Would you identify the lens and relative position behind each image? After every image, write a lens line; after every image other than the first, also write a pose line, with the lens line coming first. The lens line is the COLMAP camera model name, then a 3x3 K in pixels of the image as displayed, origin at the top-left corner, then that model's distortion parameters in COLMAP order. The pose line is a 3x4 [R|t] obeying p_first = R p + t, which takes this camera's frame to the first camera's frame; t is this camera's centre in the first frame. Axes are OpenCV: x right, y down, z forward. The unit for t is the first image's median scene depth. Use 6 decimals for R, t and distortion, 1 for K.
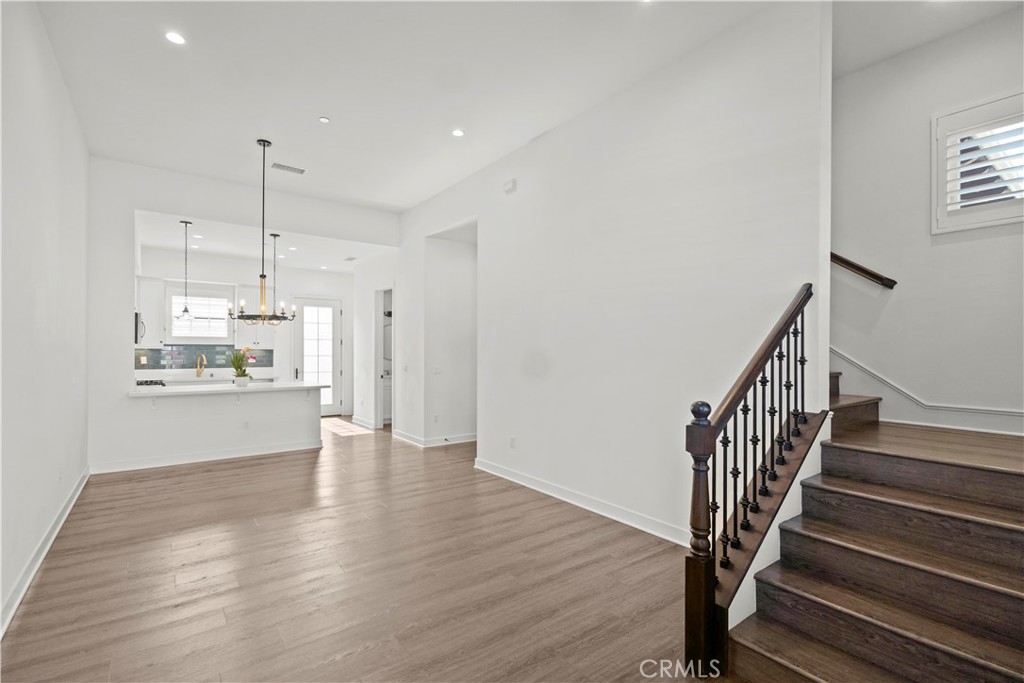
lens RADIAL K [[465.7, 0, 514.3], [0, 465.7, 344.7], [0, 0, 1]] dist [-0.002440, 0.000443]
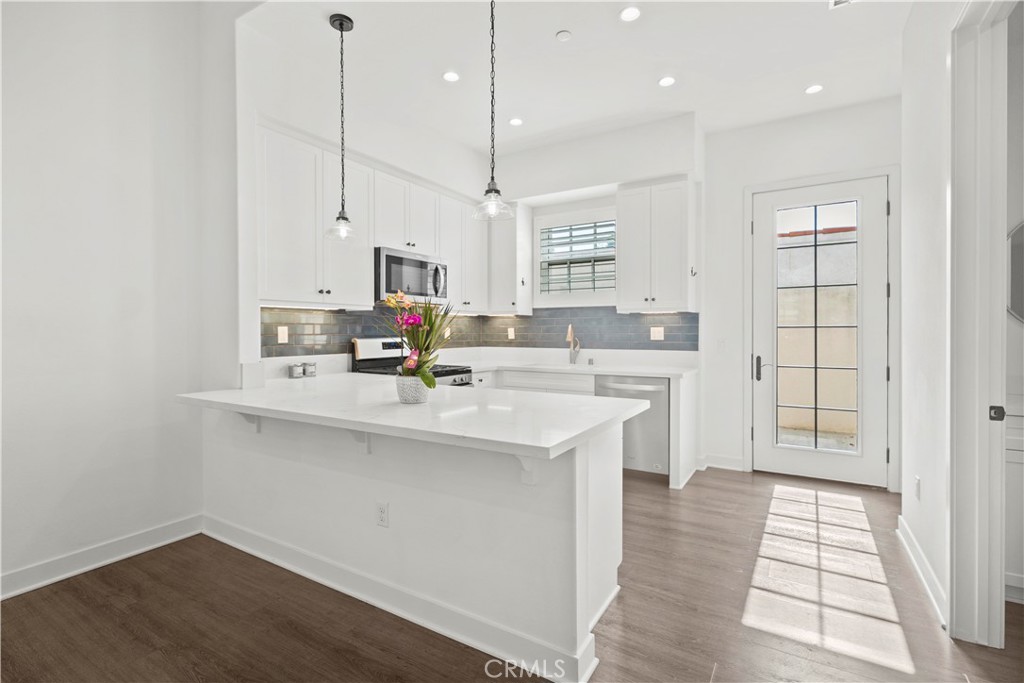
lens RADIAL K [[465.7, 0, 510.7], [0, 465.7, 334.7], [0, 0, 1]] dist [-0.002440, 0.000443]
pose [[0.367367, 0.004225, -0.930066, -0.167178], [0.012630, 0.999875, 0.009531, 0.027068], [0.929990, -0.015248, 0.367268, 0.715288]]
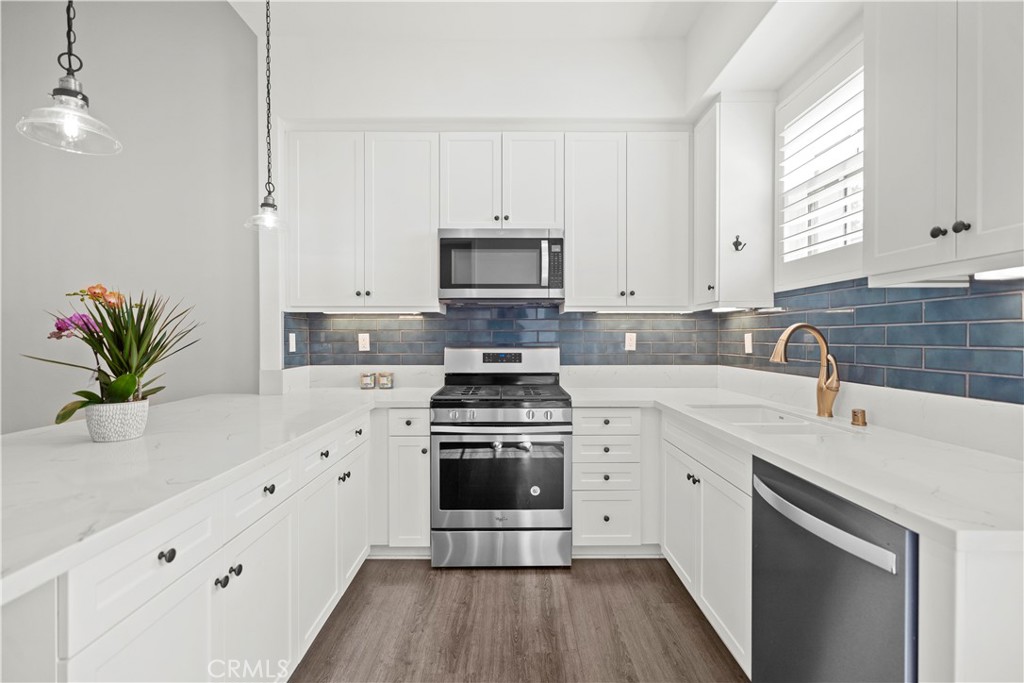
lens RADIAL K [[465.7, 0, 522.4], [0, 465.7, 338.9], [0, 0, 1]] dist [-0.002440, 0.000443]
pose [[-0.593173, -0.000017, -0.805075, -0.385609], [0.007644, 0.999955, -0.005653, 0.029102], [0.805039, -0.009507, -0.593146, 1.016978]]
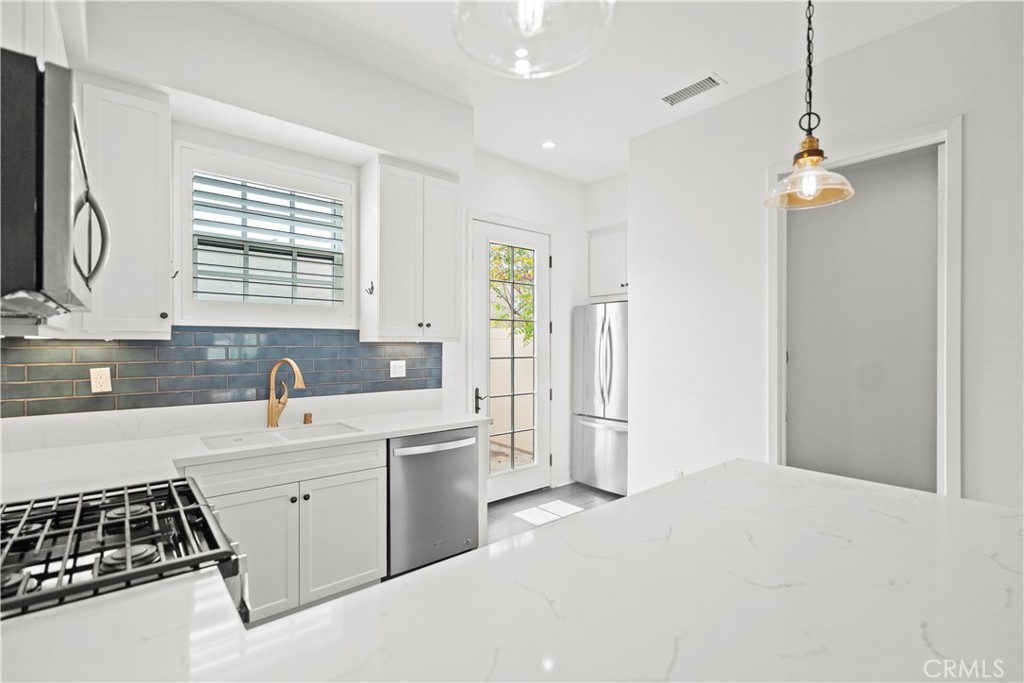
lens RADIAL K [[465.7, 0, 509.6], [0, 465.7, 342.9], [0, 0, 1]] dist [-0.002440, 0.000443]
pose [[0.999397, 0.001418, 0.034684, -0.520431], [-0.001793, 0.999940, 0.010784, 0.006111], [-0.034667, -0.010840, 0.999340, 0.661288]]
